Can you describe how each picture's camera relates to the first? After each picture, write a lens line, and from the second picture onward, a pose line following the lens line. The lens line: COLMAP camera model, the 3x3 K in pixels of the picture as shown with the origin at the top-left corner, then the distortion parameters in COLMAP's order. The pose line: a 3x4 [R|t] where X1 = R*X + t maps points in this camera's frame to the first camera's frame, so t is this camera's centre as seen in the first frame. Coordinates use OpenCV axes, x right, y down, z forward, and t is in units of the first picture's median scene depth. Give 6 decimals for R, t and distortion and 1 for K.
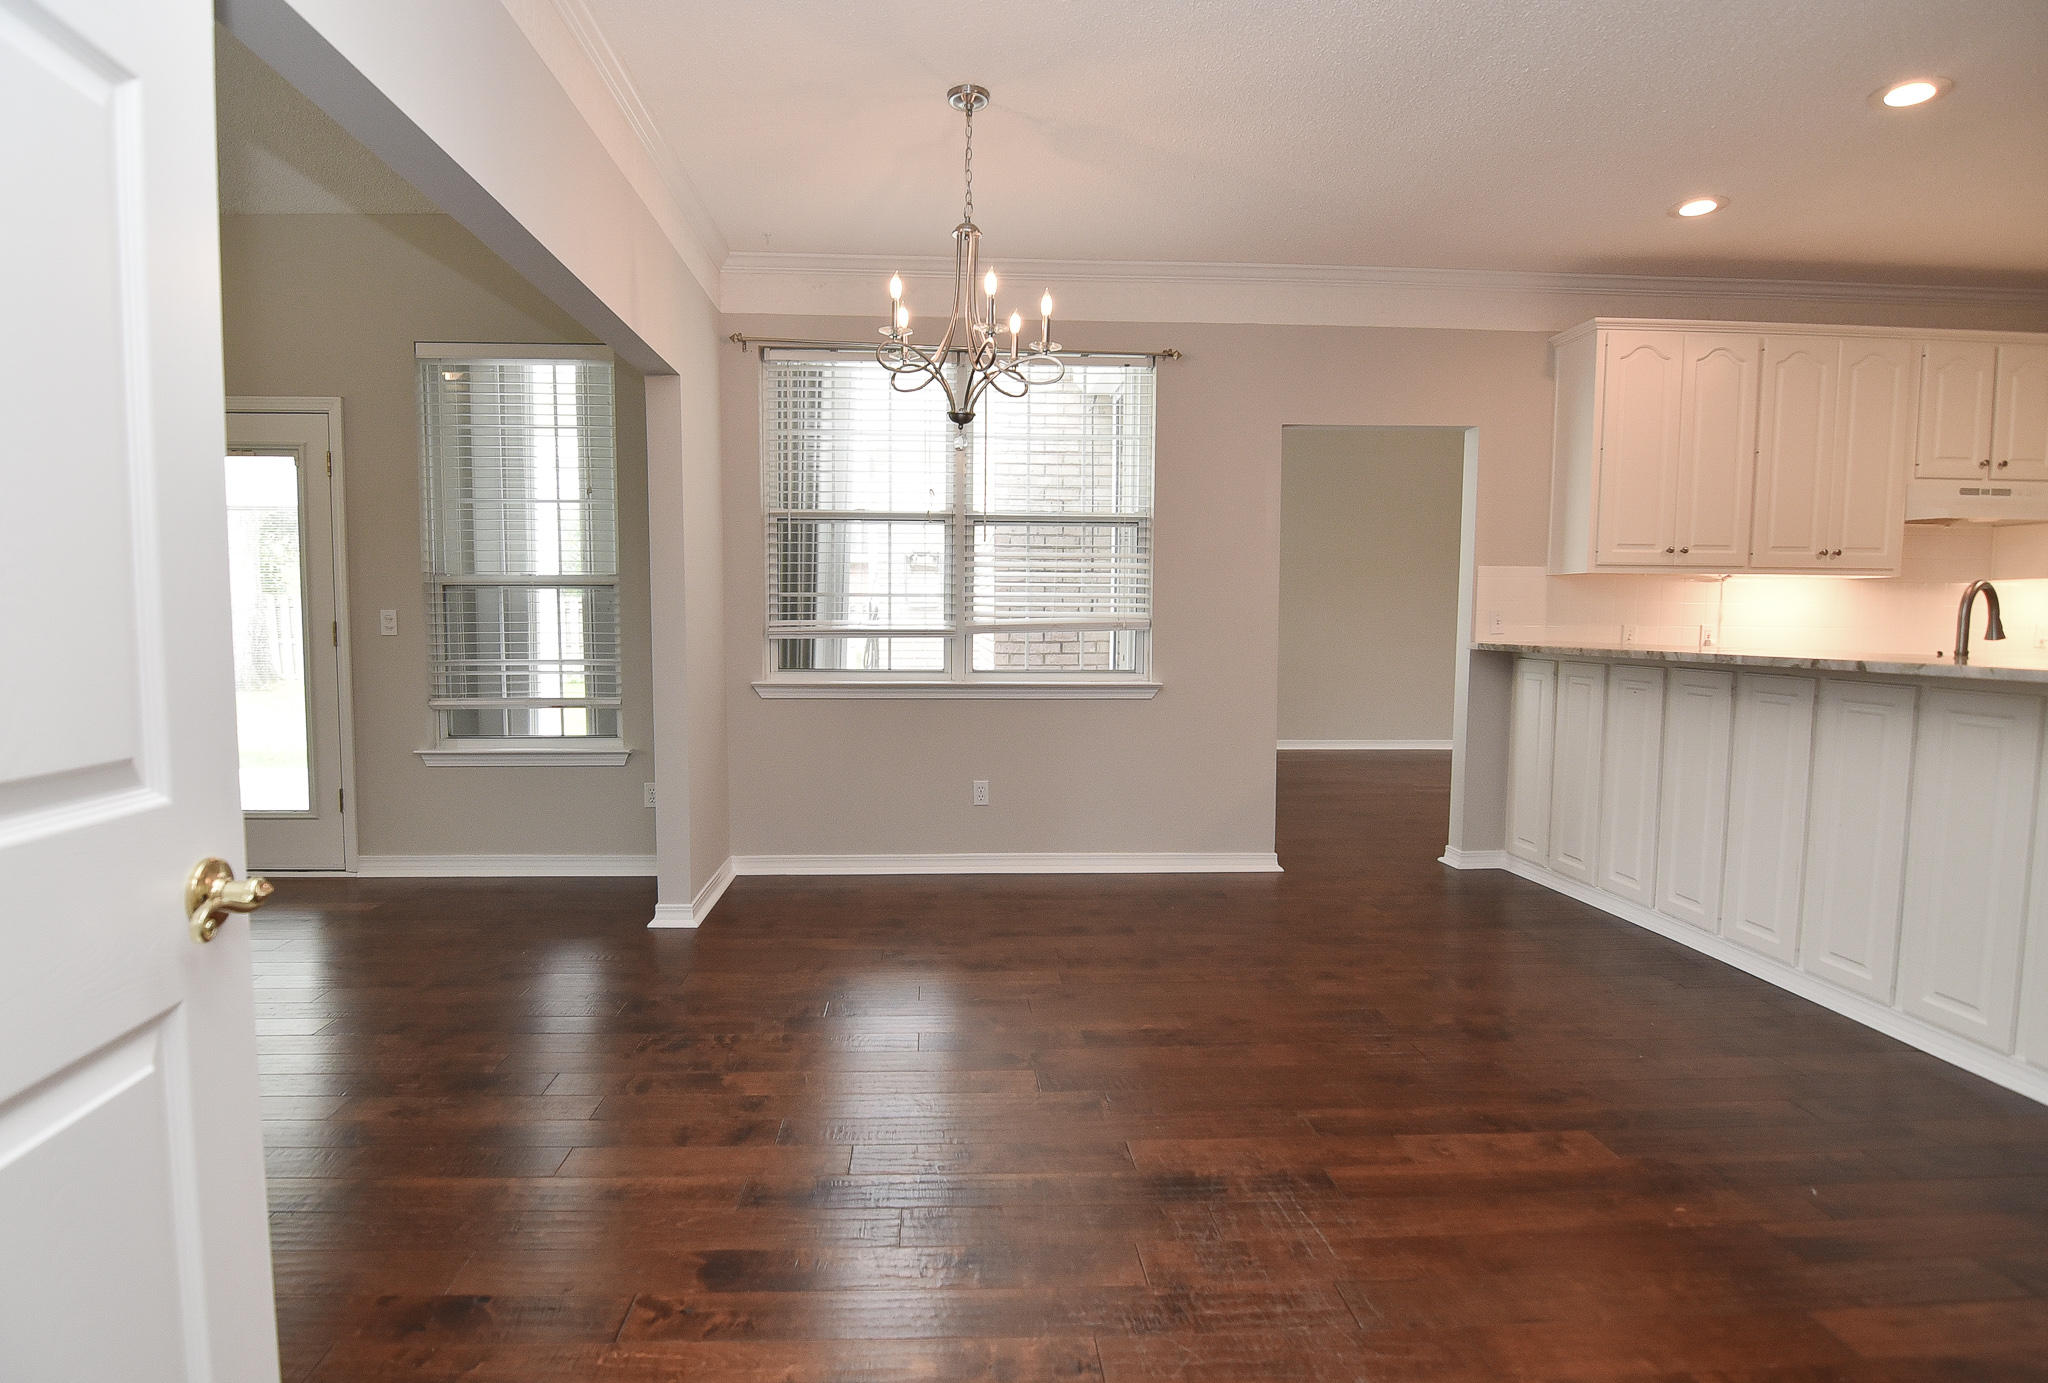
lens RADIAL K [[1044.6, 0, 976.5], [0, 1044.6, 701.3], [0, 0, 1]] dist [-0.020381, -0.001485]
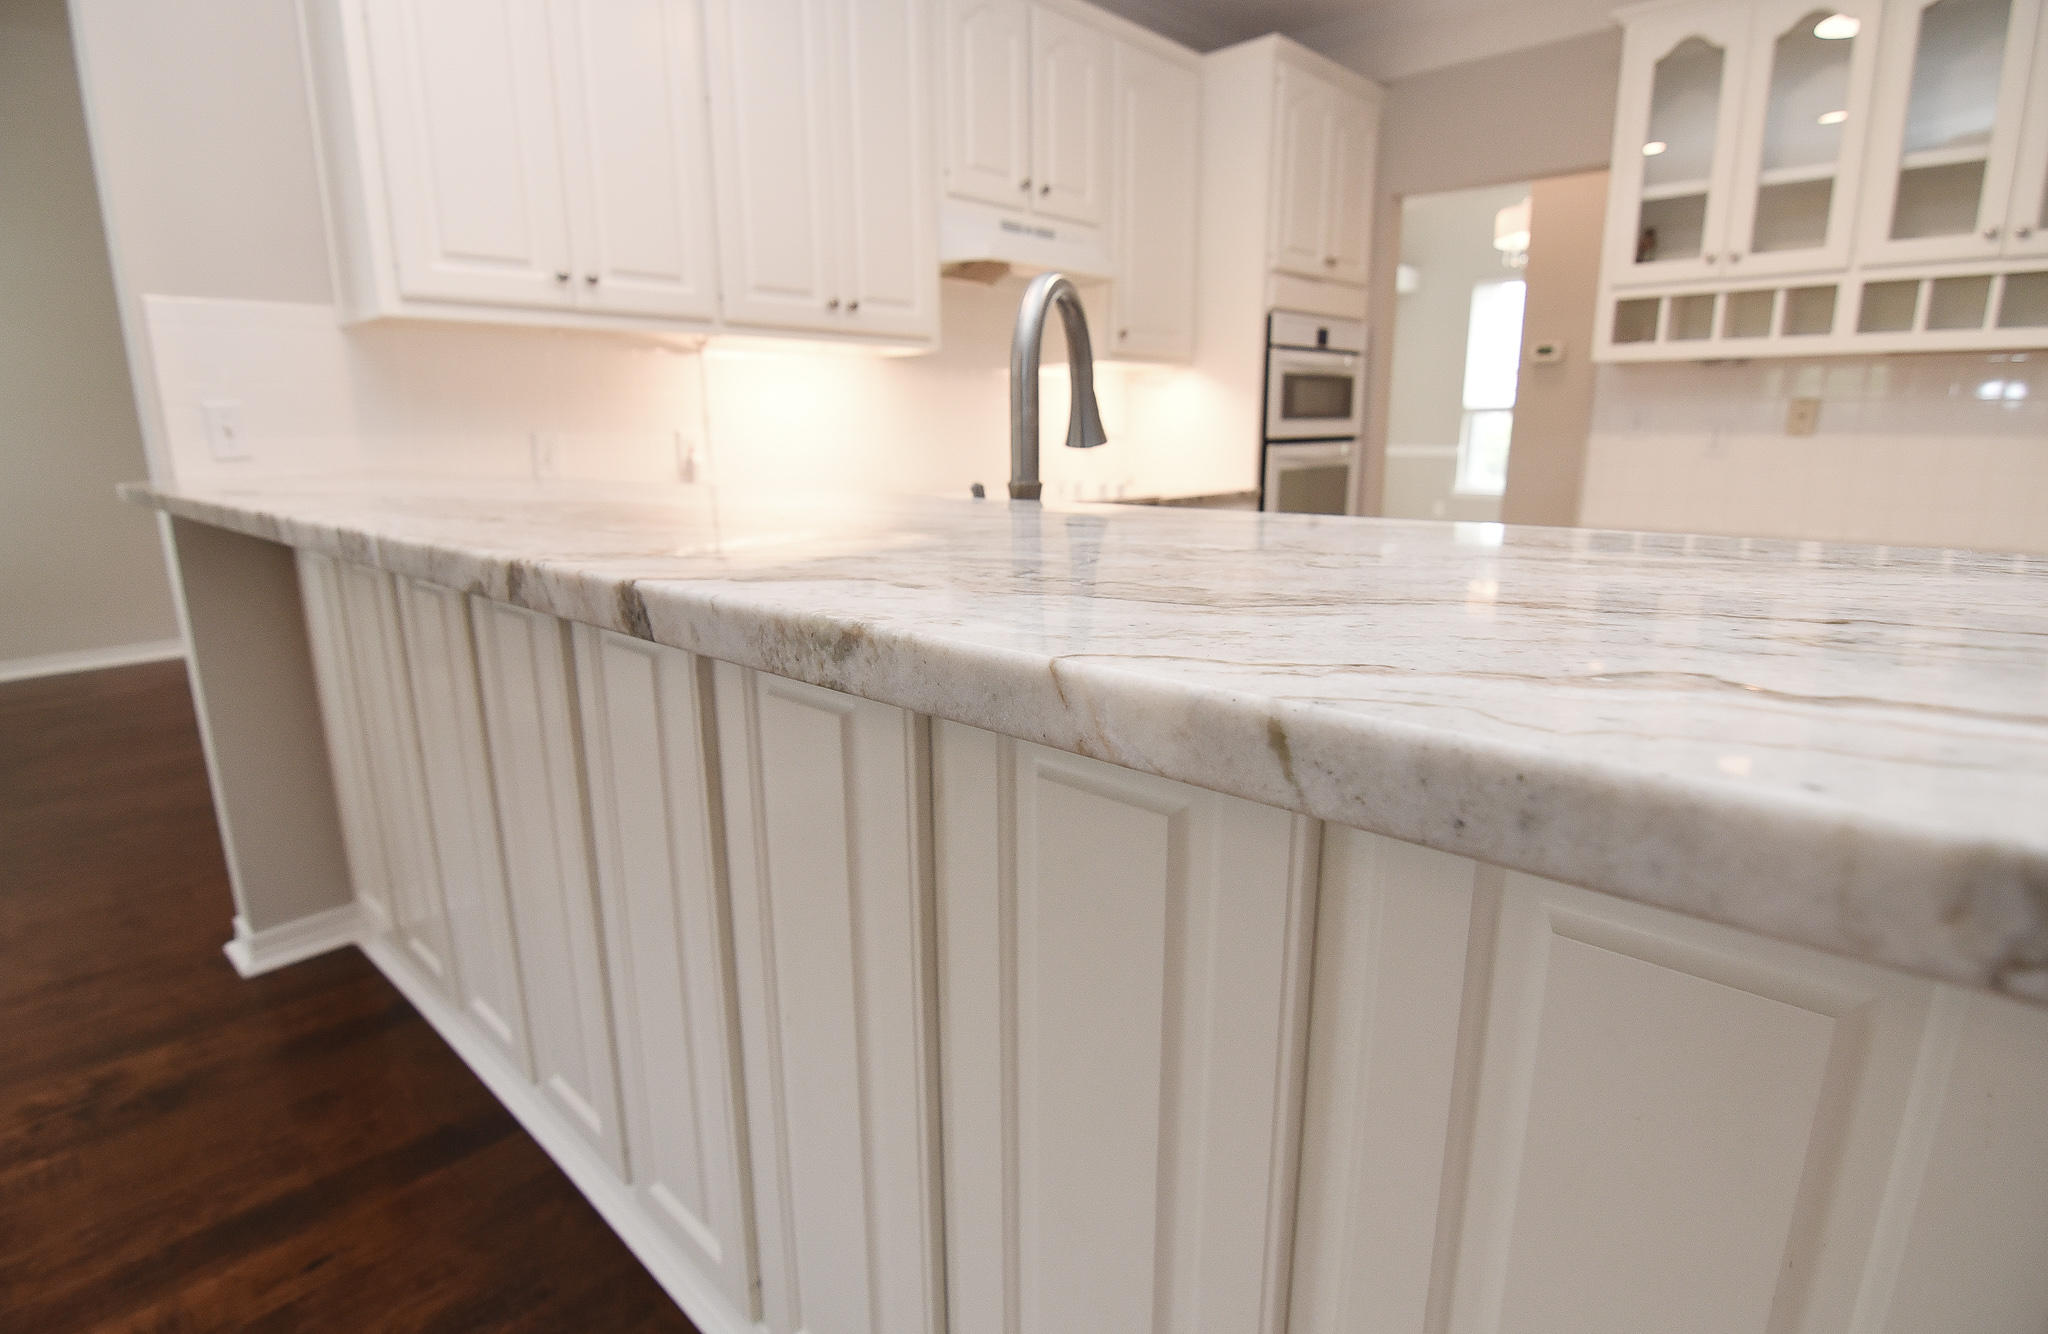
lens RADIAL K [[1008.4, 0, 1019.6], [0, 1008.4, 668.8], [0, 0, 1]] dist [-0.012943, -0.007633]
pose [[0.717267, -0.170262, 0.675677, 0.454364], [0.068147, 0.982180, 0.175155, -0.030146], [-0.693459, -0.079587, 0.716087, 0.473887]]
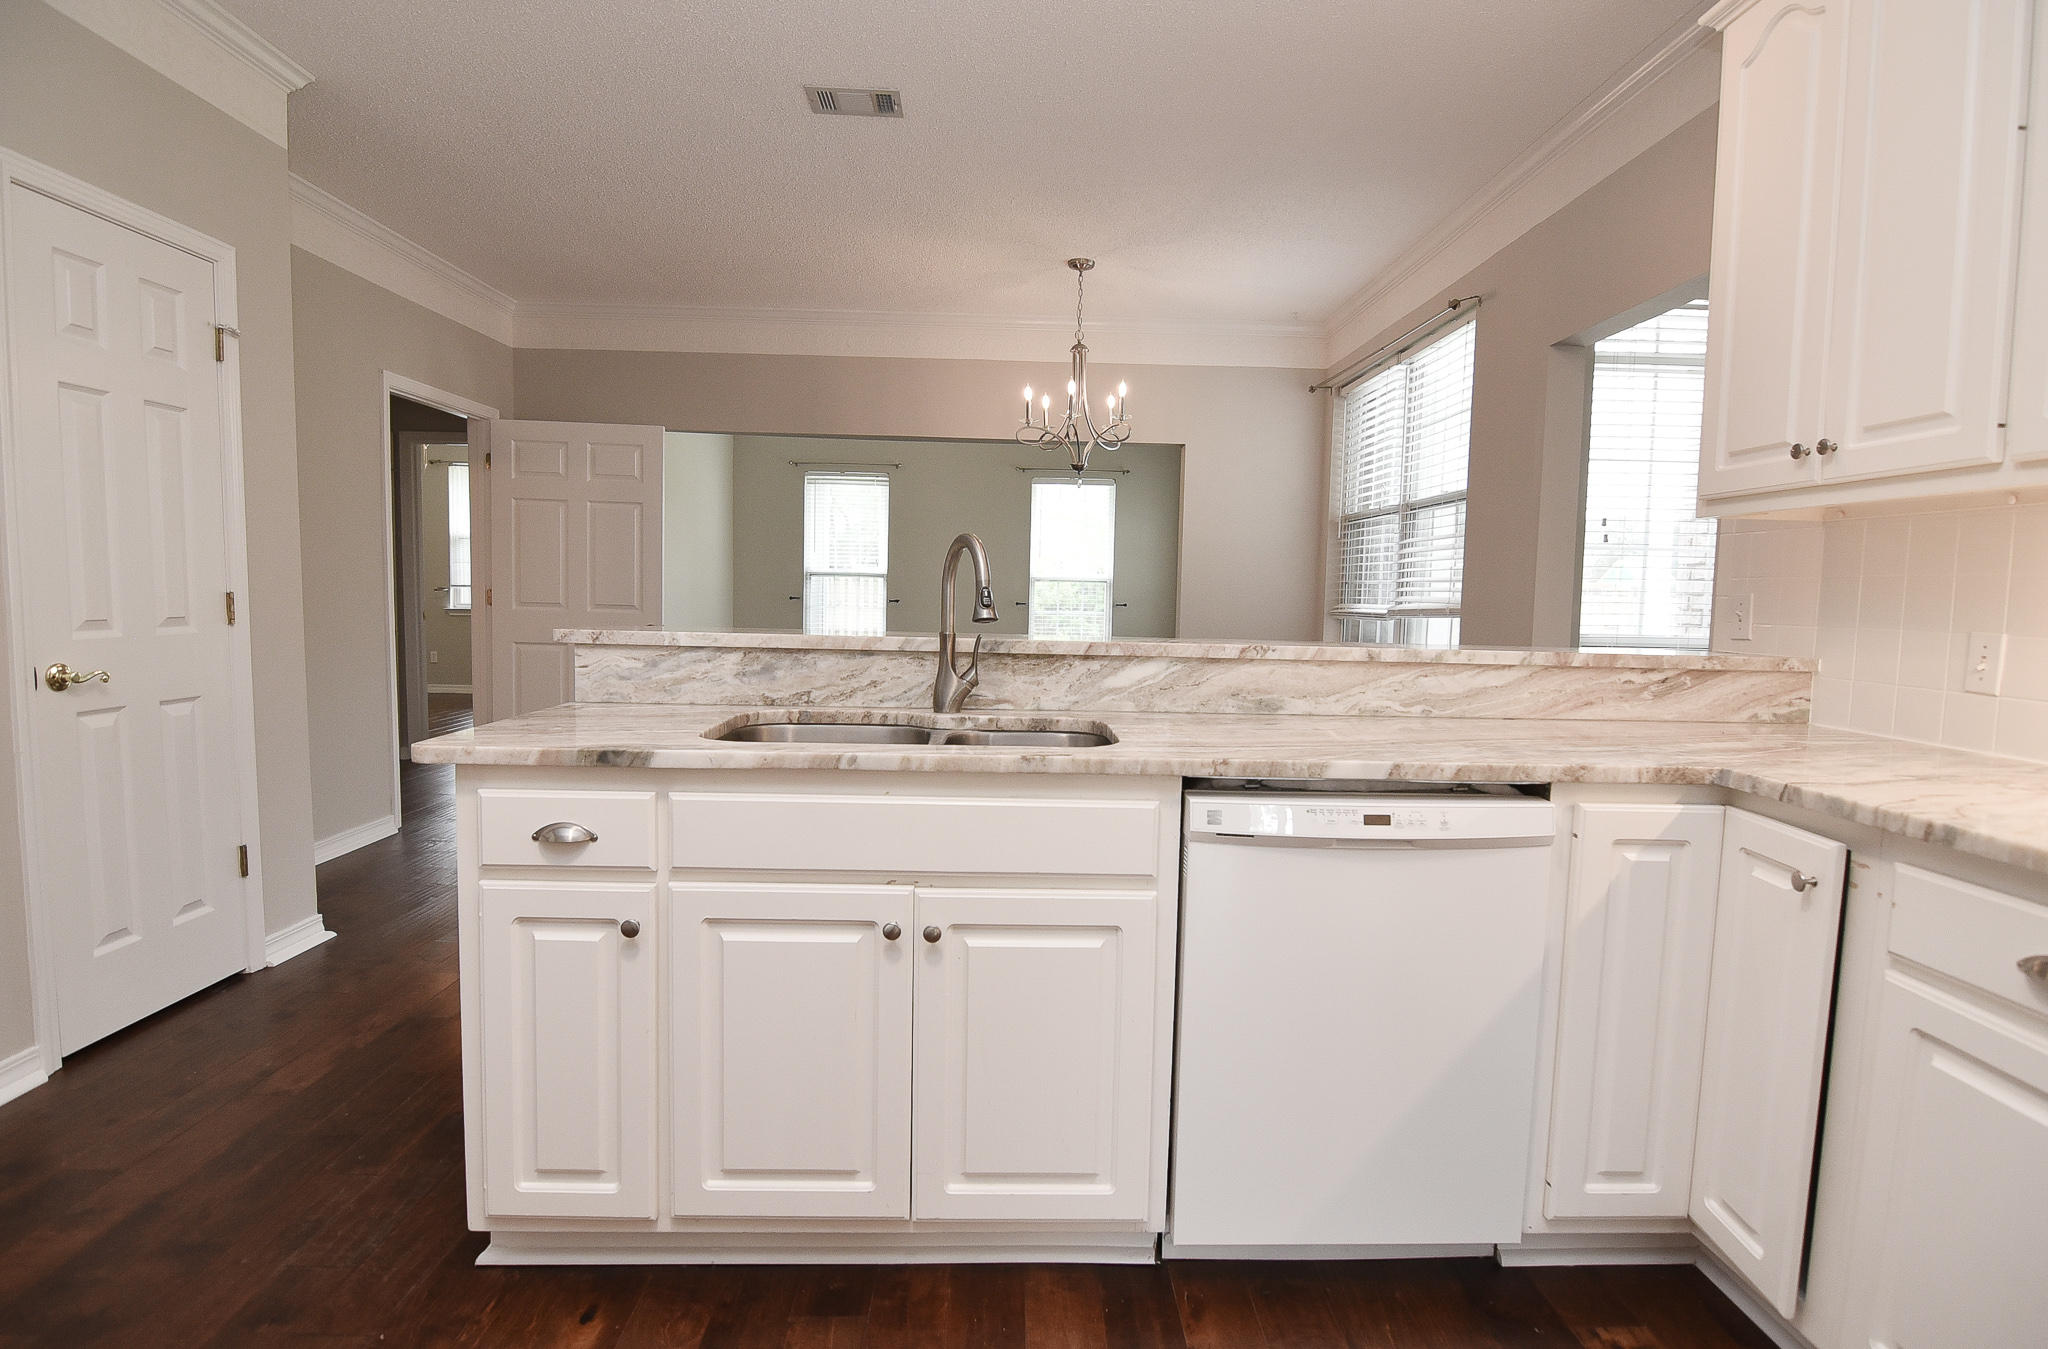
lens RADIAL K [[1030.6, 0, 1028.5], [0, 1030.6, 678.9], [0, 0, 1]] dist [0.000676, -0.017828]
pose [[-0.020325, 0.080530, -0.996545, 1.063415], [-0.103213, 0.991256, 0.082208, -0.052395], [0.994452, 0.104527, -0.011836, 0.668110]]
